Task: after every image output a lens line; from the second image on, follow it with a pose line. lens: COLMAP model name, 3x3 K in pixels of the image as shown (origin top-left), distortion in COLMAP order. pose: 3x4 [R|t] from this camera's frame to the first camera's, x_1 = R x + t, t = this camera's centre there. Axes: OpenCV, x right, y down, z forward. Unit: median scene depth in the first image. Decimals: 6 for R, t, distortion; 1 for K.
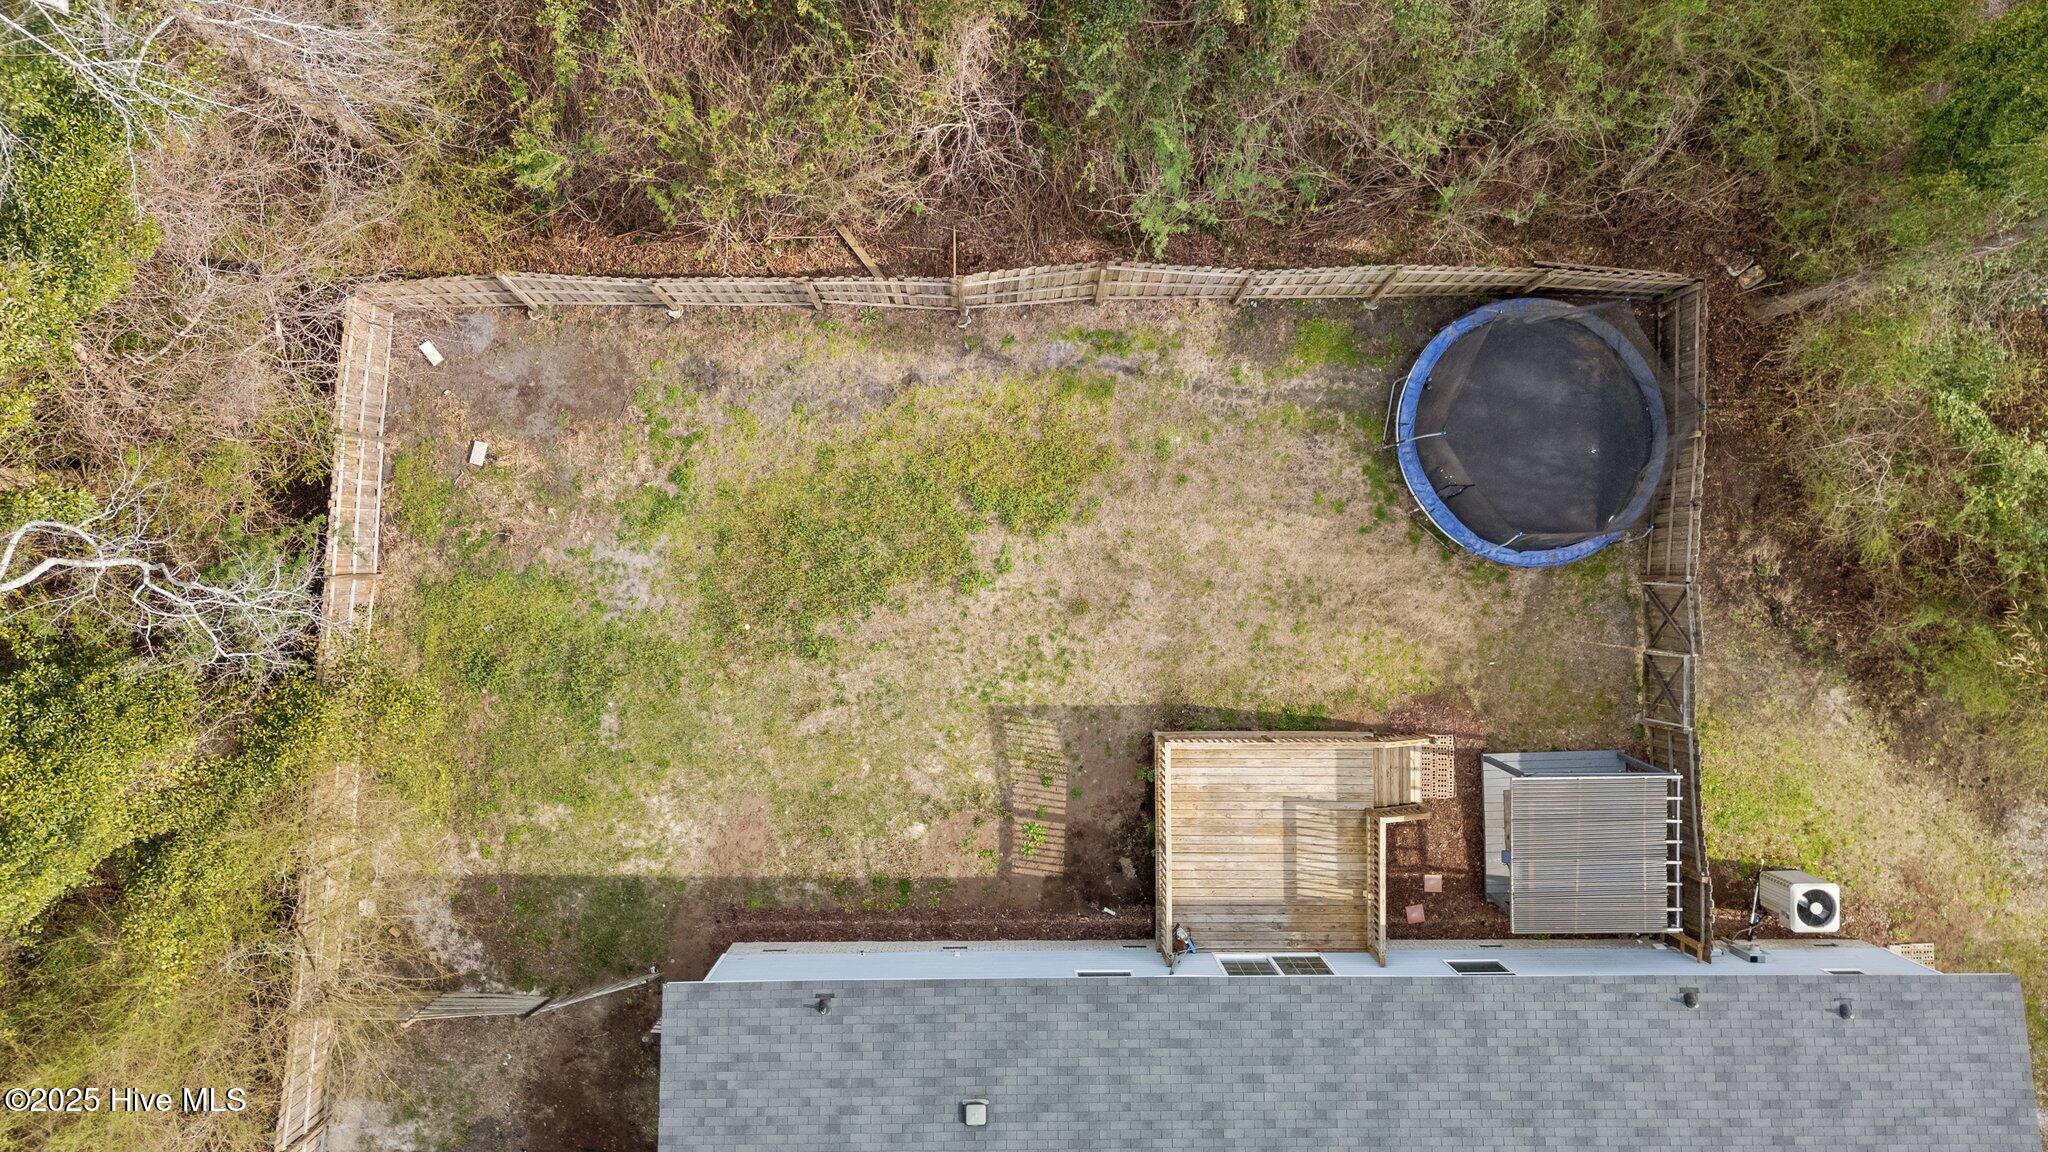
lens RADIAL K [[1466.1, 0, 1027.4], [0, 1466.1, 554.9], [0, 0, 1]] dist [0.044015, -0.038602]
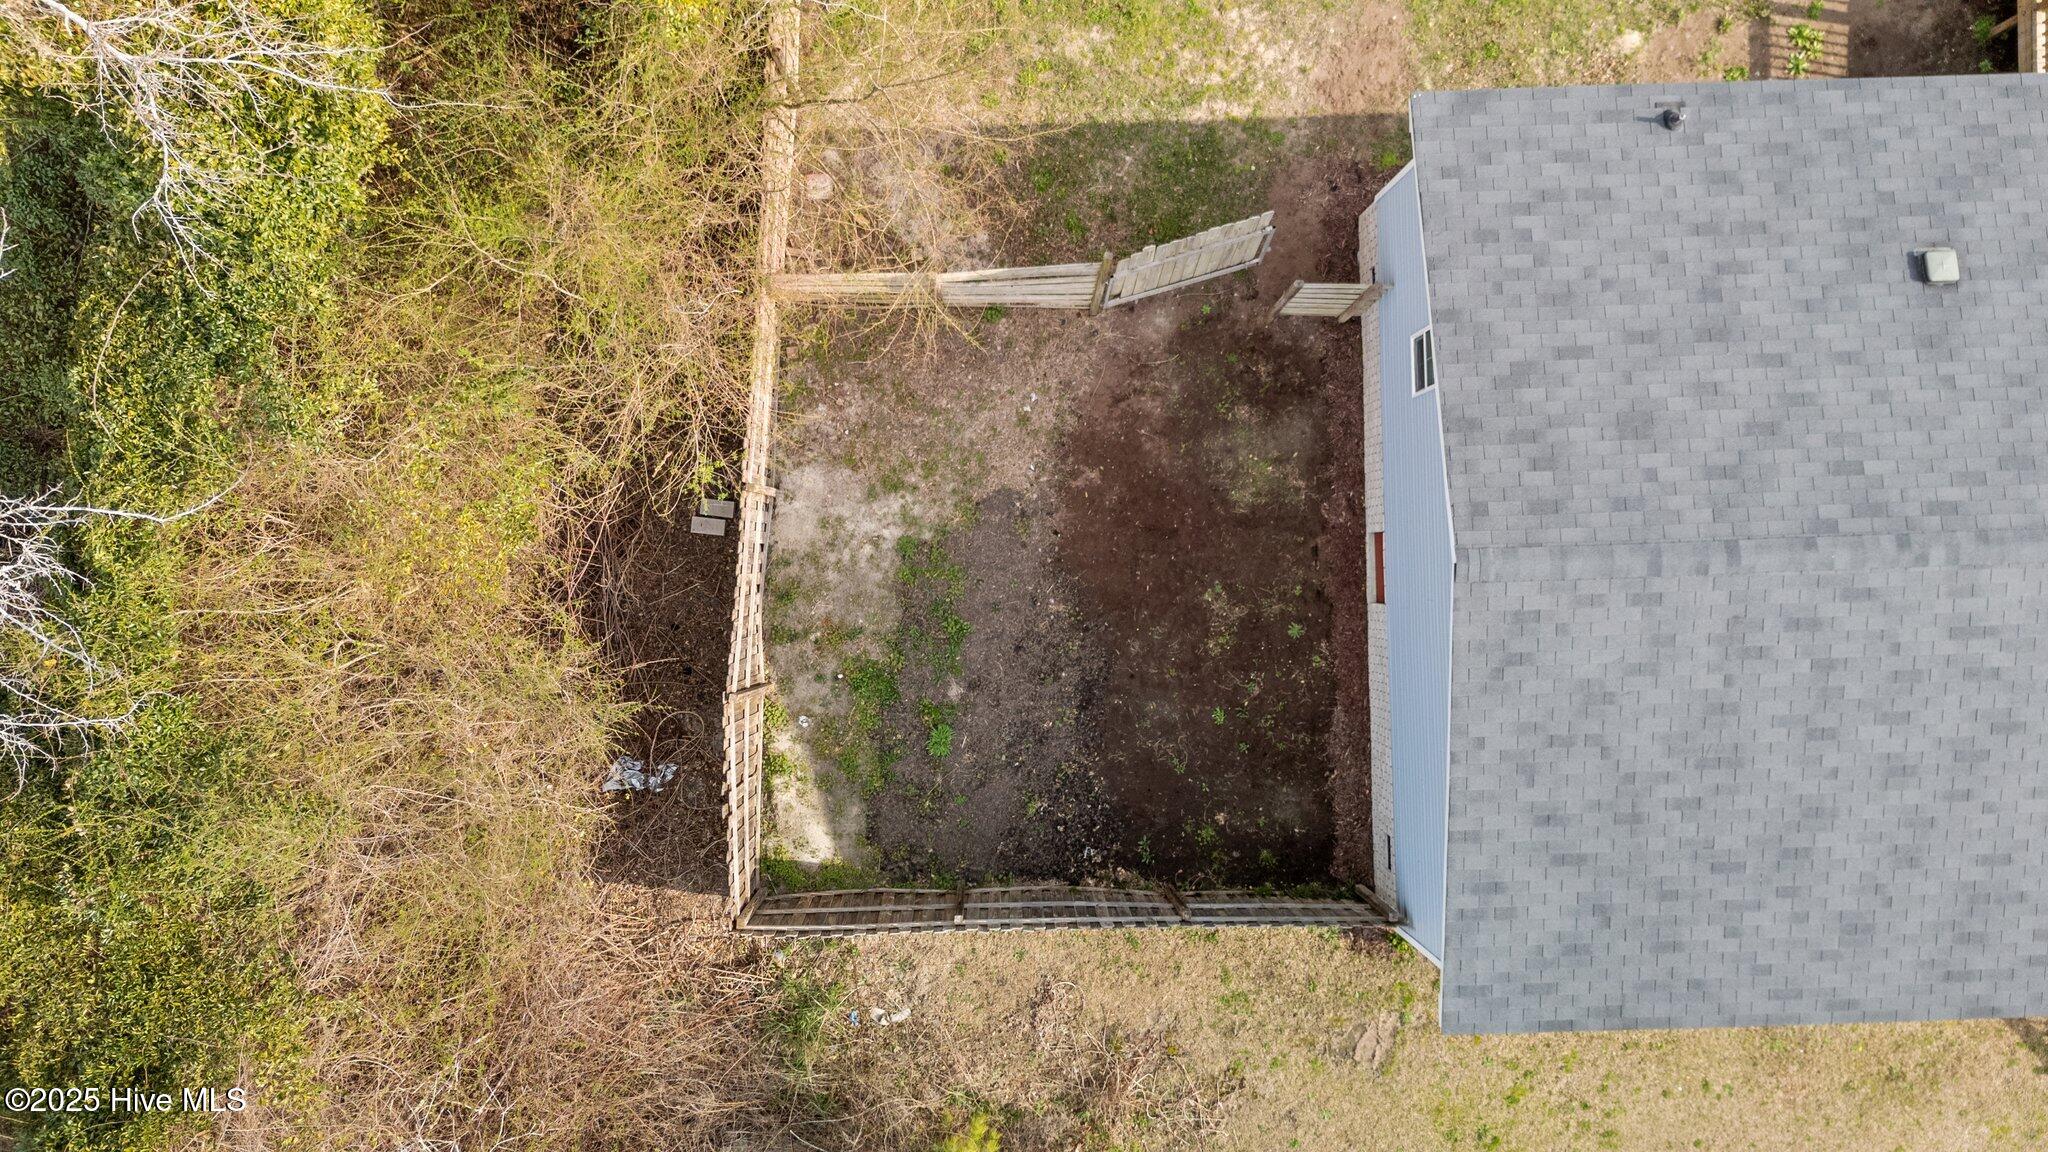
lens RADIAL K [[1466.1, 0, 1007.5], [0, 1466.1, 591.5], [0, 0, 1]] dist [0.044015, -0.038602]
pose [[0.999521, -0.028156, -0.012852, -0.356969], [0.028451, 0.999322, 0.023380, 0.414446], [0.012185, -0.023735, 0.999644, 0.313462]]
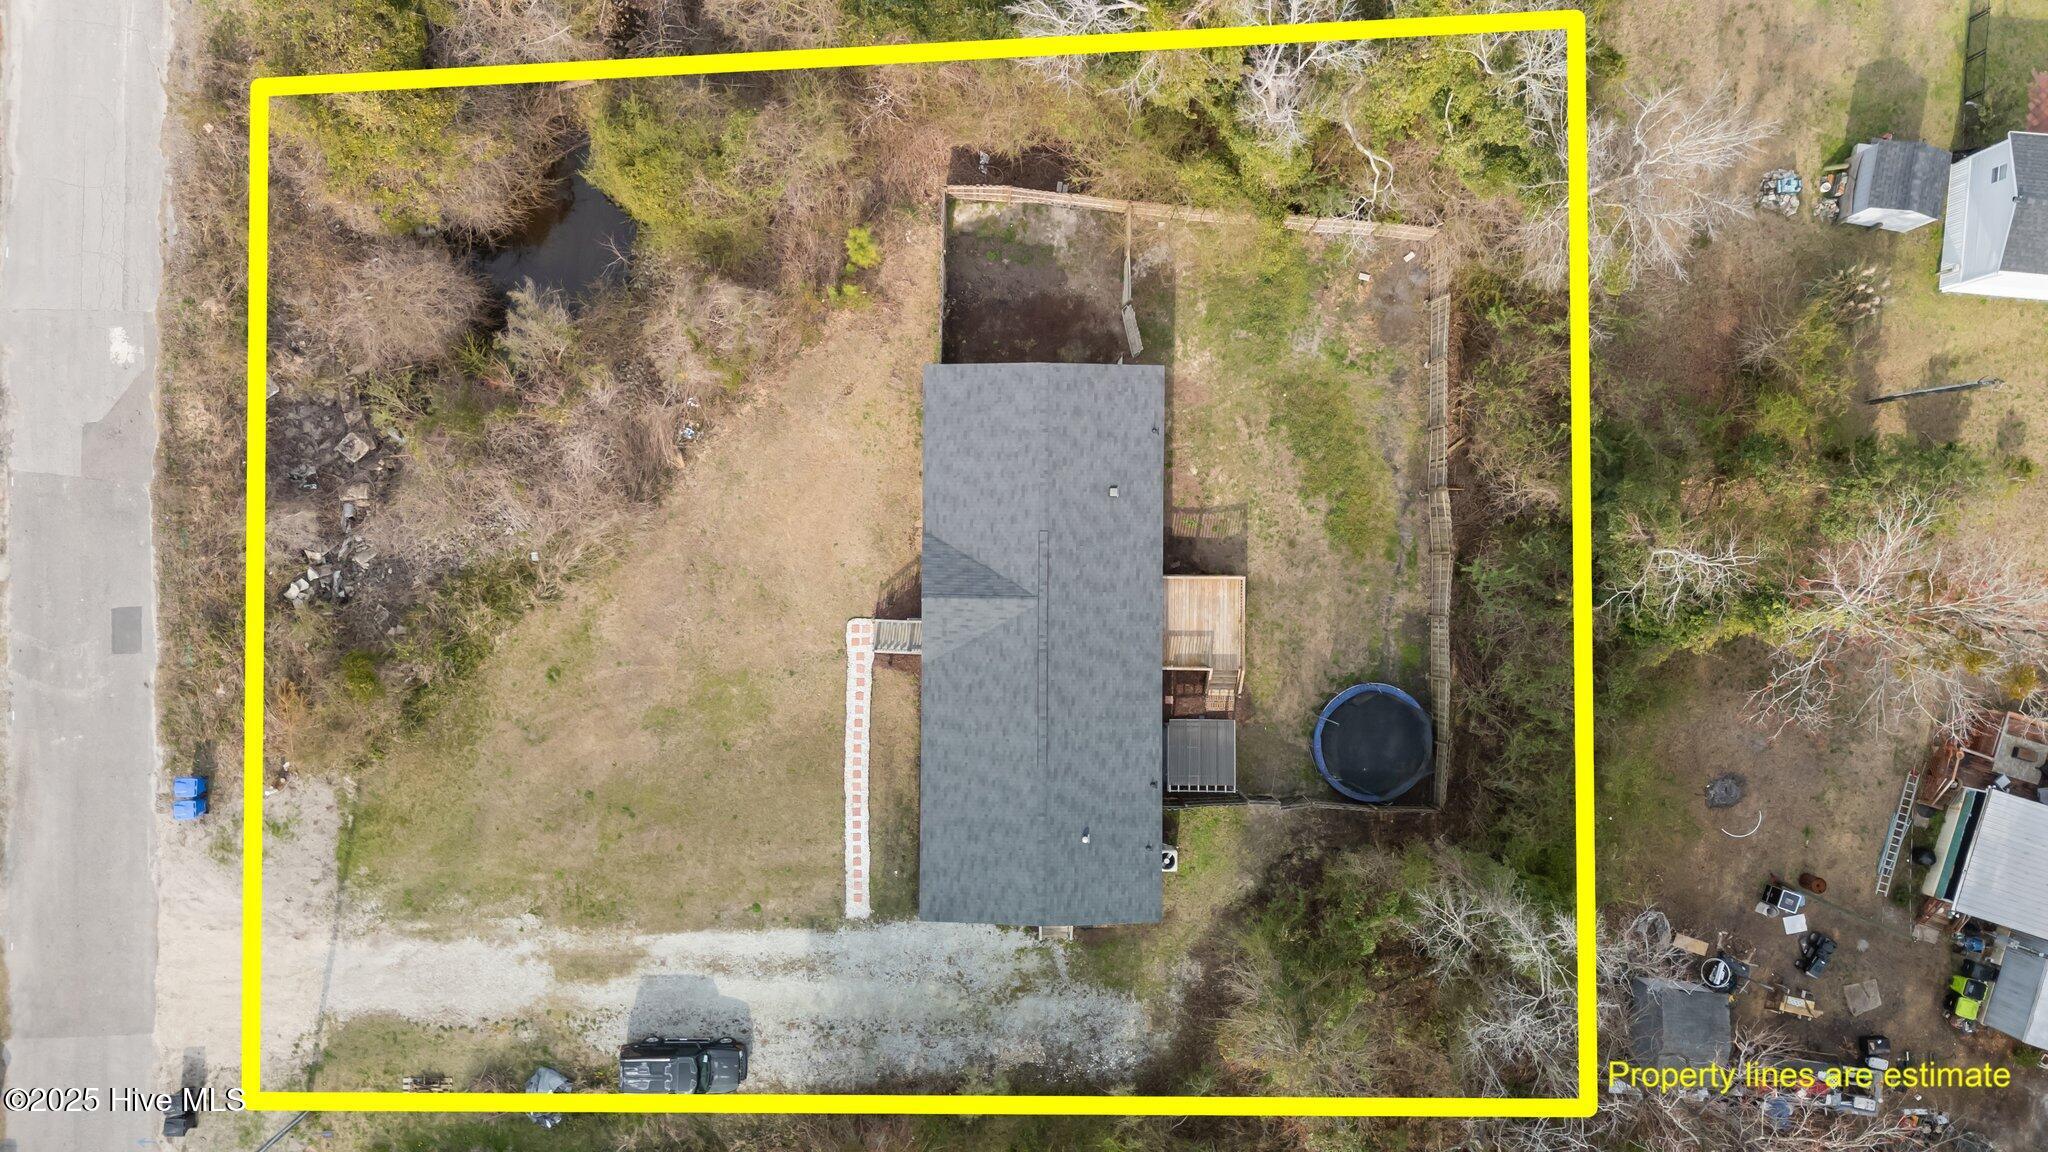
lens RADIAL K [[1466.1, 0, 1016.0], [0, 1466.1, 584.1], [0, 0, 1]] dist [0.044015, -0.038602]
pose [[-0.009135, 0.999870, -0.013307, 0.130162], [-0.999939, -0.009217, -0.006117, 0.470558], [-0.006239, 0.013250, 0.999893, -1.231470]]
